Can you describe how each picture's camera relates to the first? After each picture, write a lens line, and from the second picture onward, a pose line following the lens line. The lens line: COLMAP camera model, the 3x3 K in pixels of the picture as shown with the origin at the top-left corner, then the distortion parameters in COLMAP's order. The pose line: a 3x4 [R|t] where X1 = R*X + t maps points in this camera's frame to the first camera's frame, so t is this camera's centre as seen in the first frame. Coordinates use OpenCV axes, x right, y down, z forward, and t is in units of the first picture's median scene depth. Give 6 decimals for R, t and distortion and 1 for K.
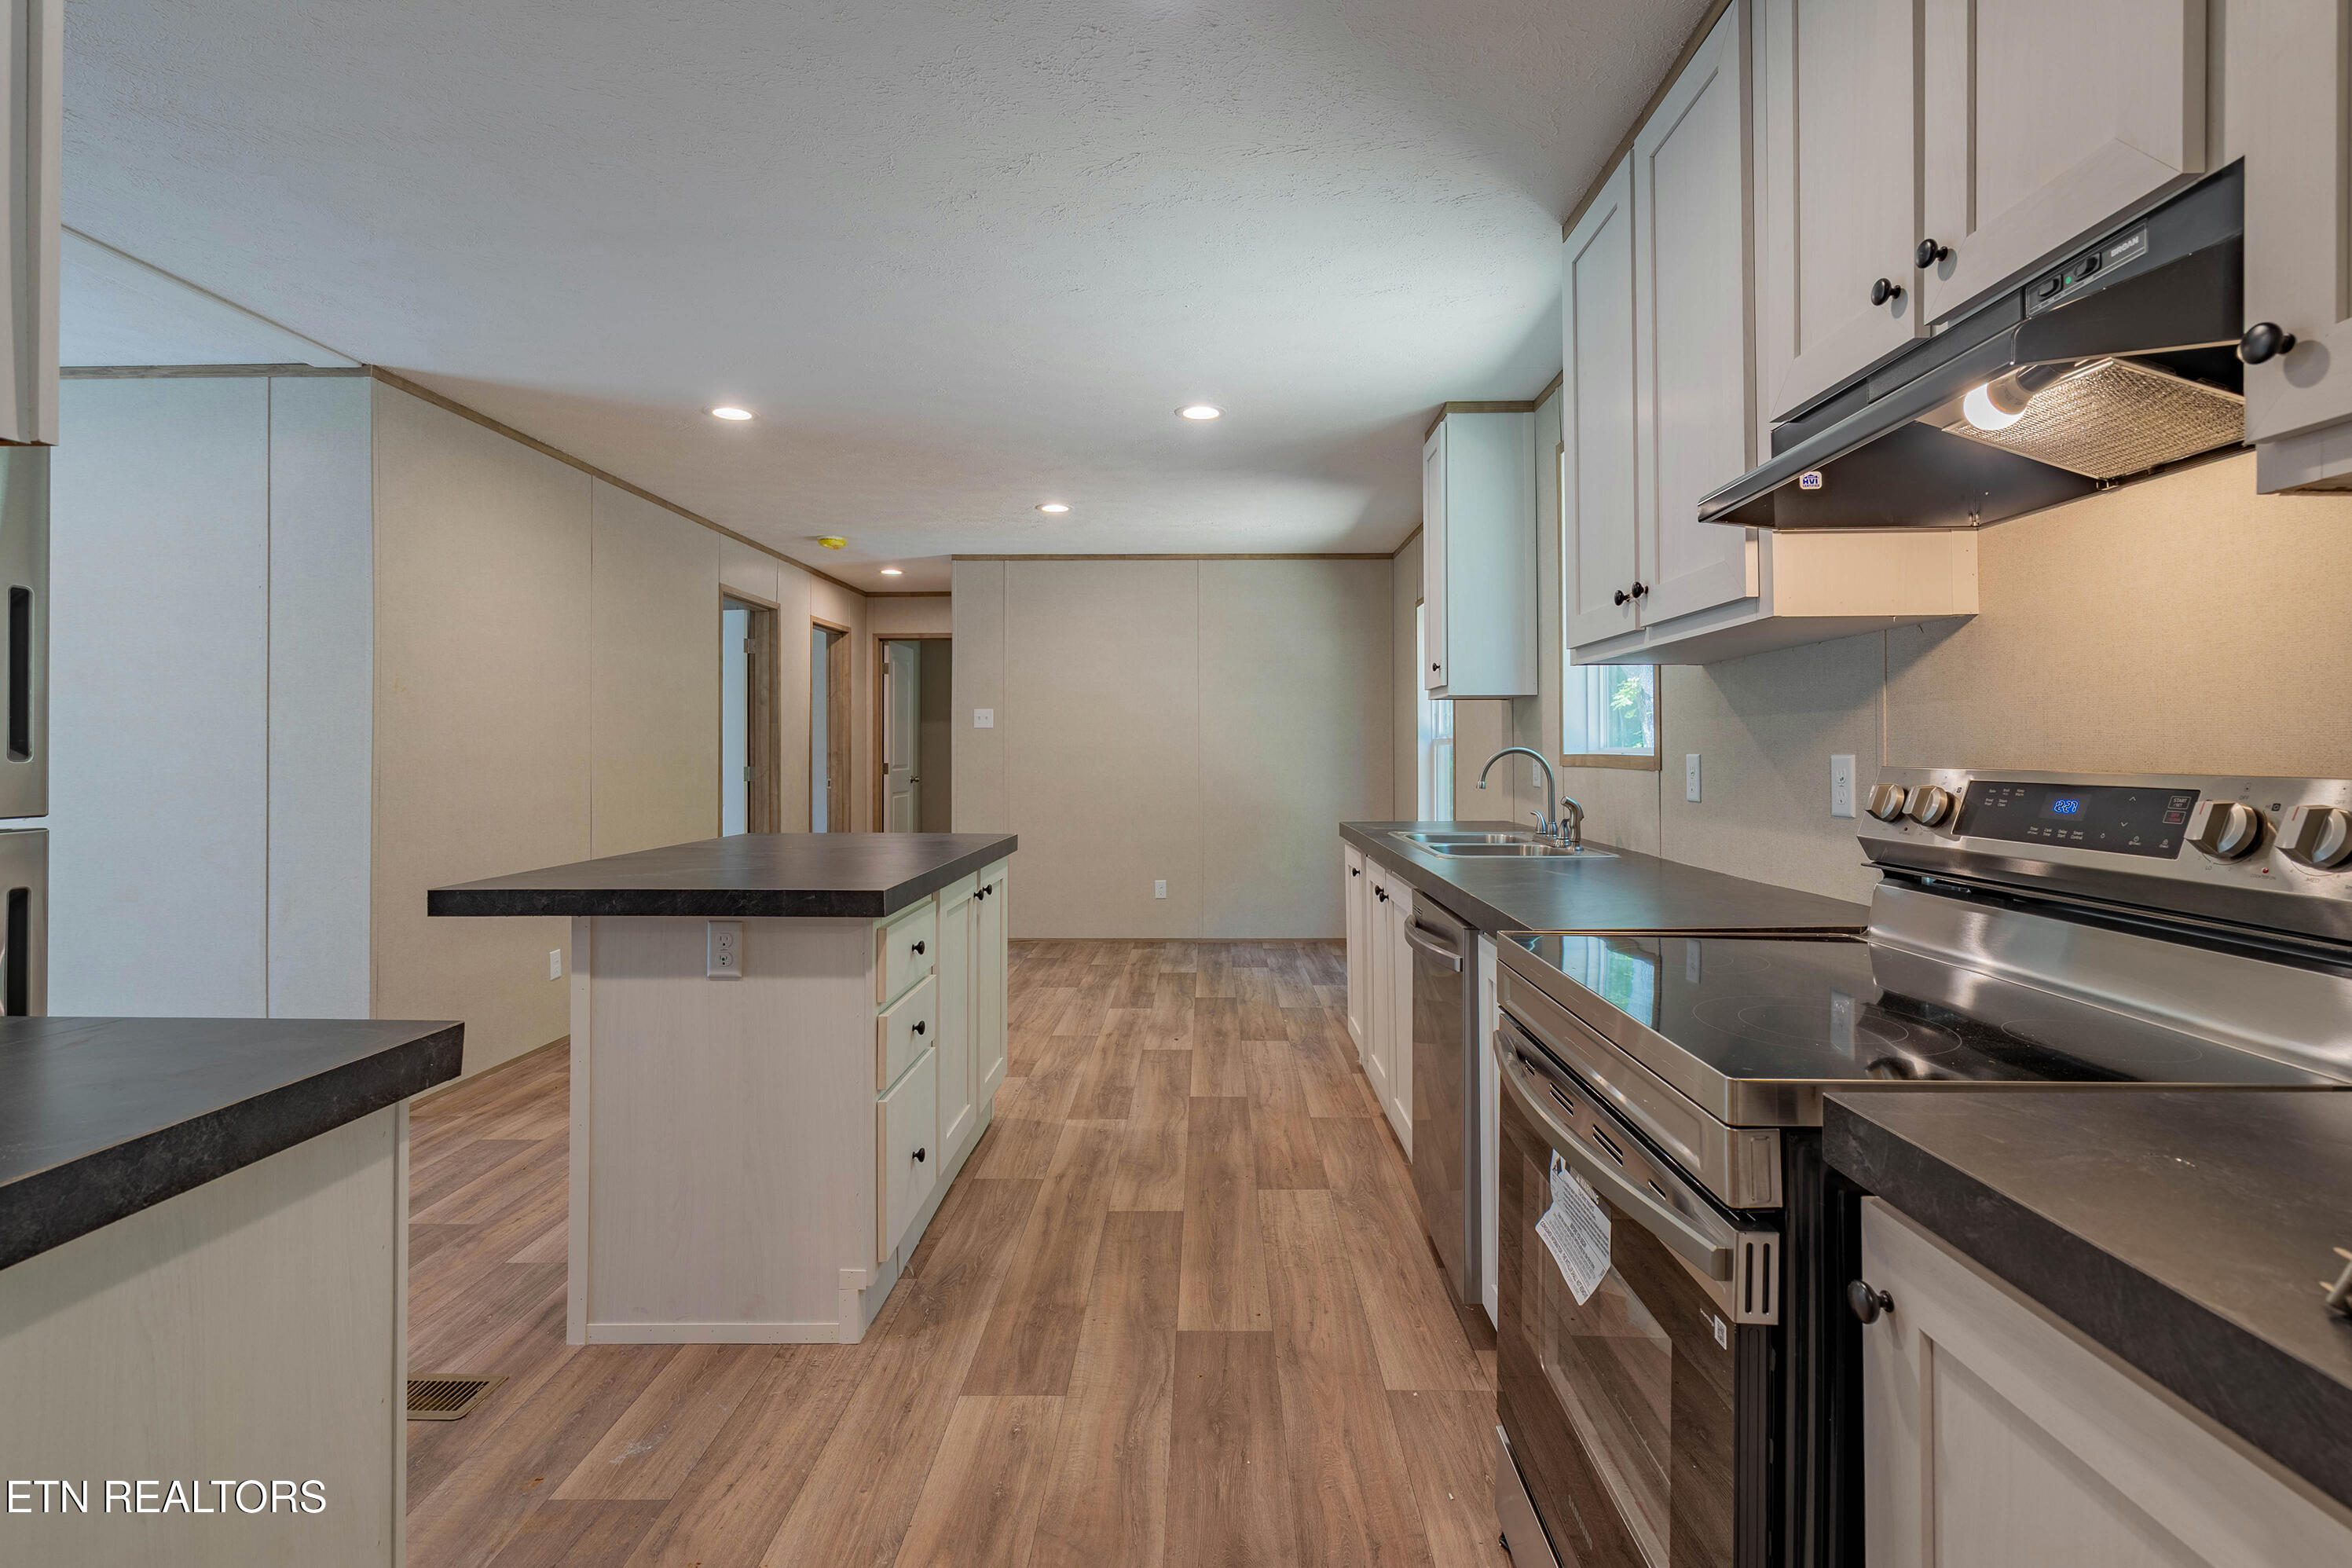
lens RADIAL K [[1092.5, 0, 1196.6], [0, 1092.5, 739.2], [0, 0, 1]] dist [0.009068, 0.000686]
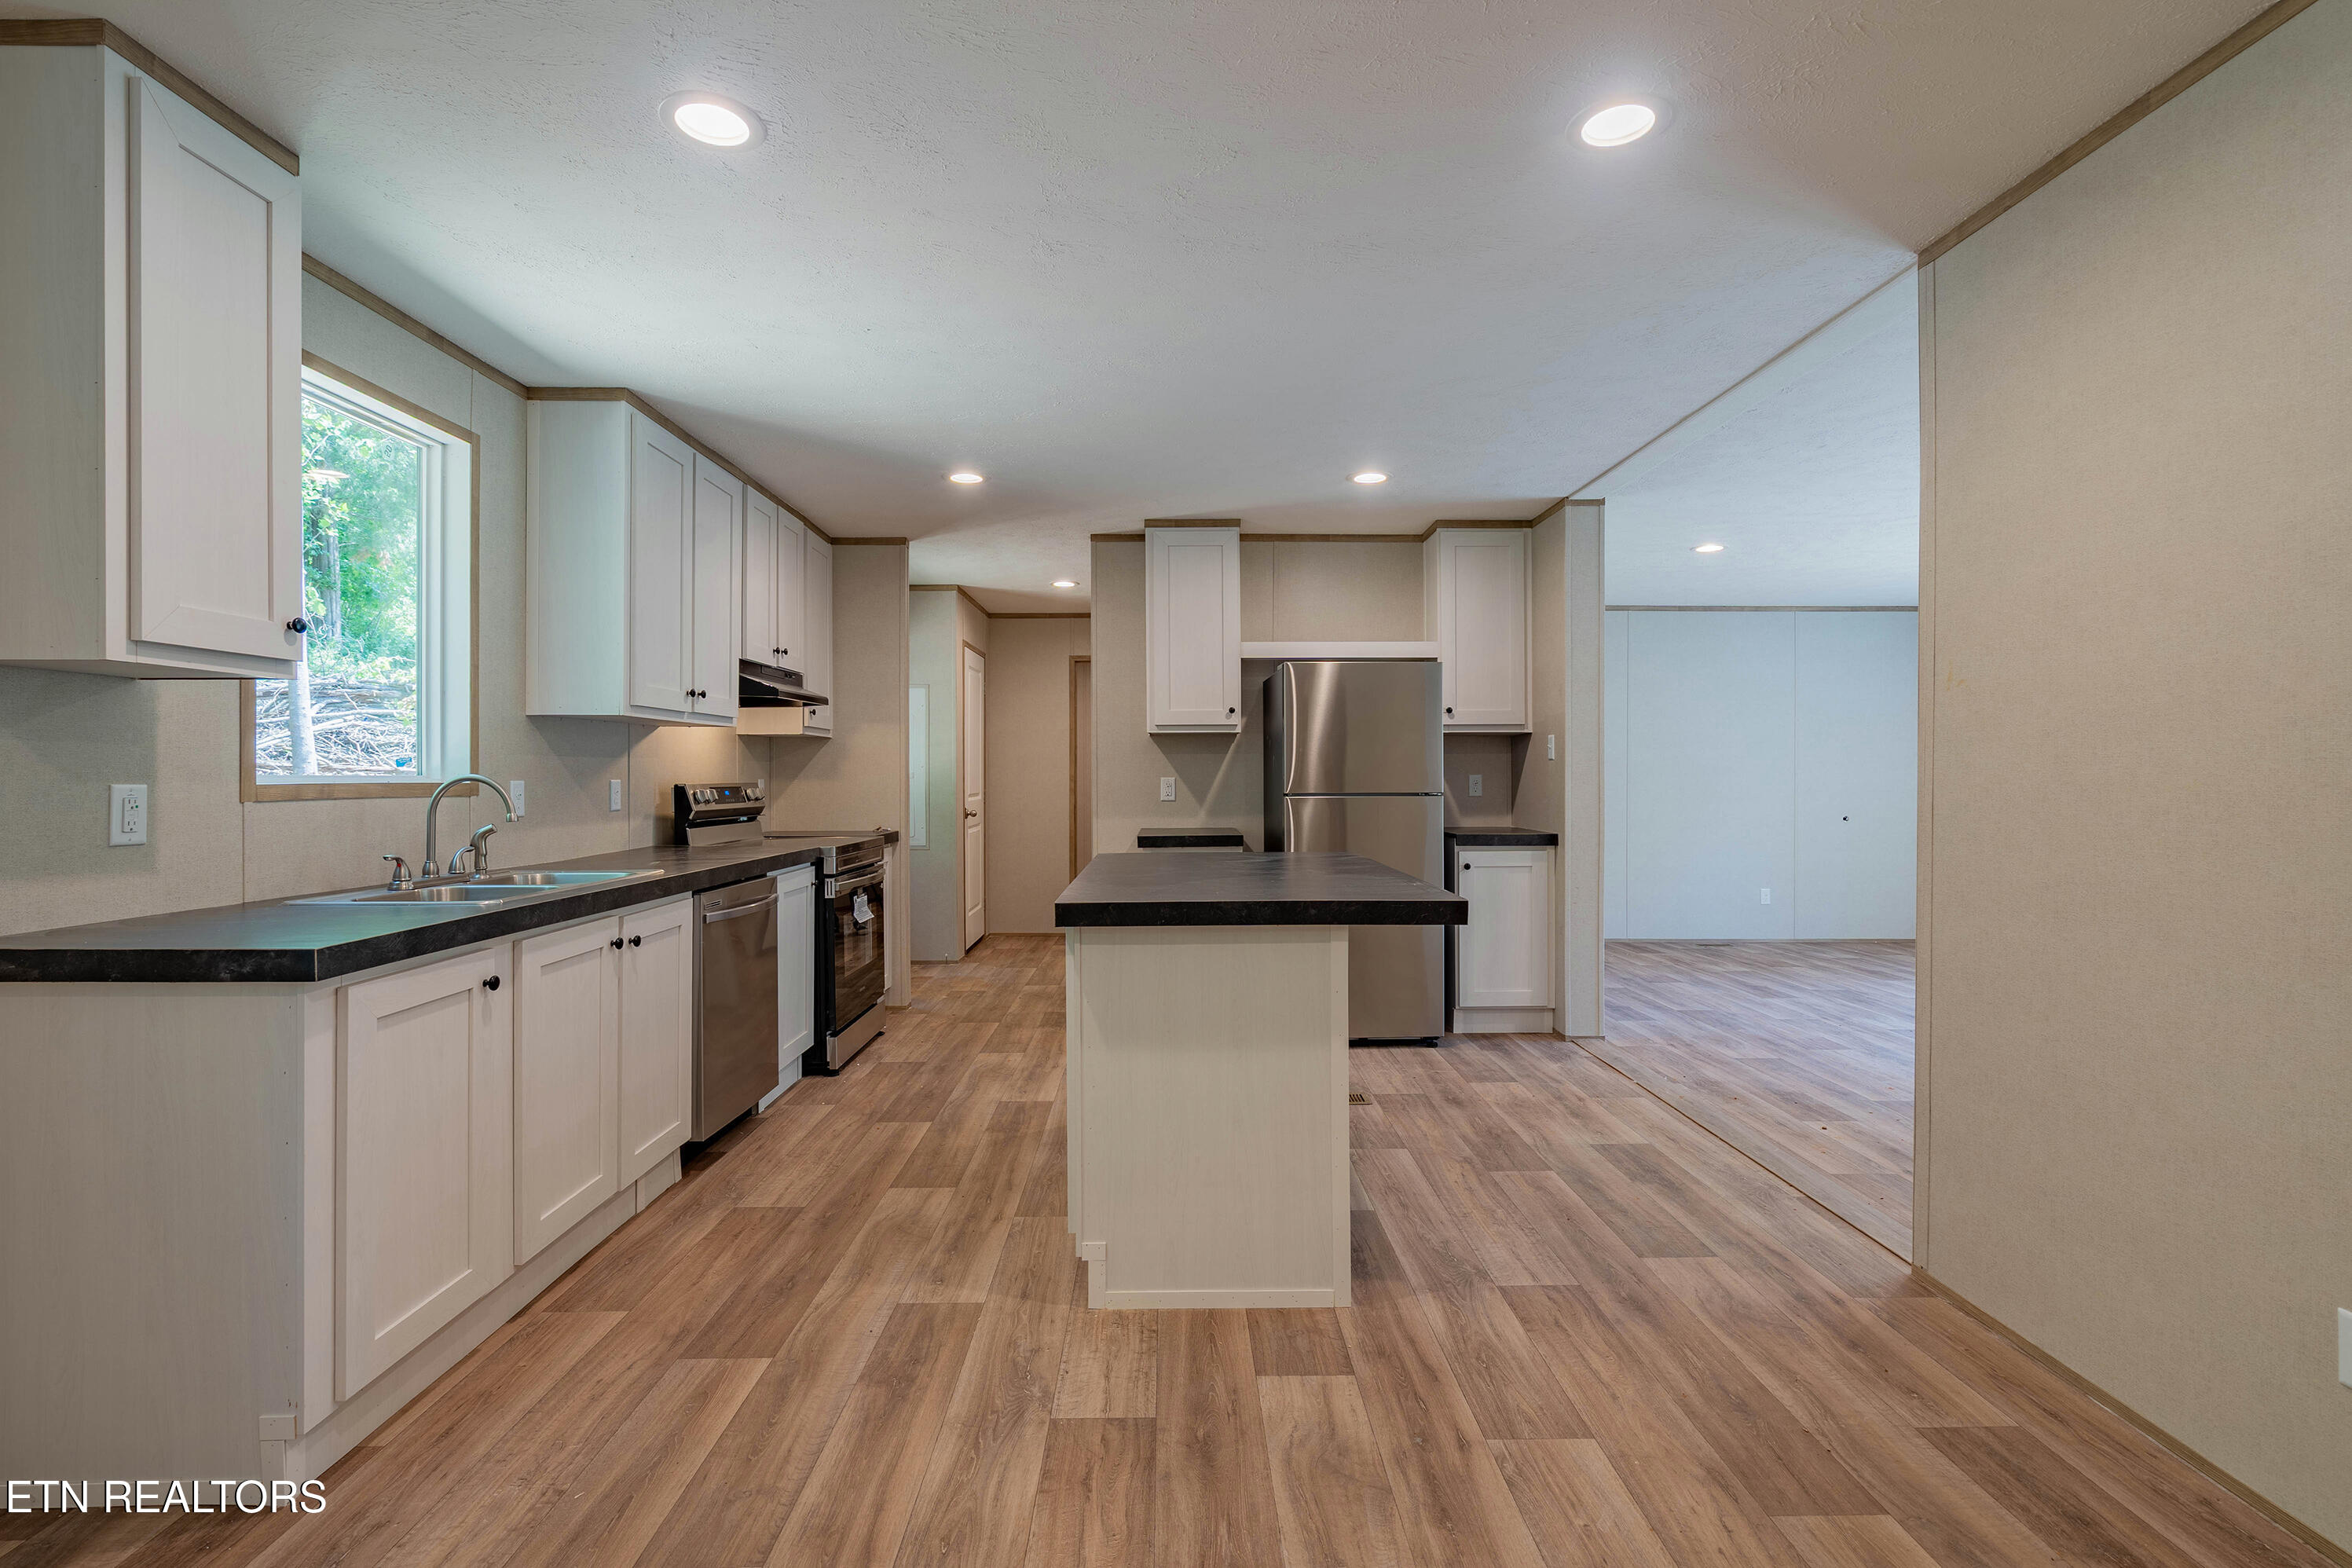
lens RADIAL K [[1074.6, 0, 1169.9], [0, 1074.6, 775.9], [0, 0, 1]] dist [-0.002868, 0.000394]
pose [[-0.999868, 0.005706, -0.015203, -0.263145], [0.005796, 0.999966, -0.005921, 0.015706], [0.015169, -0.006008, -0.999867, 1.941793]]
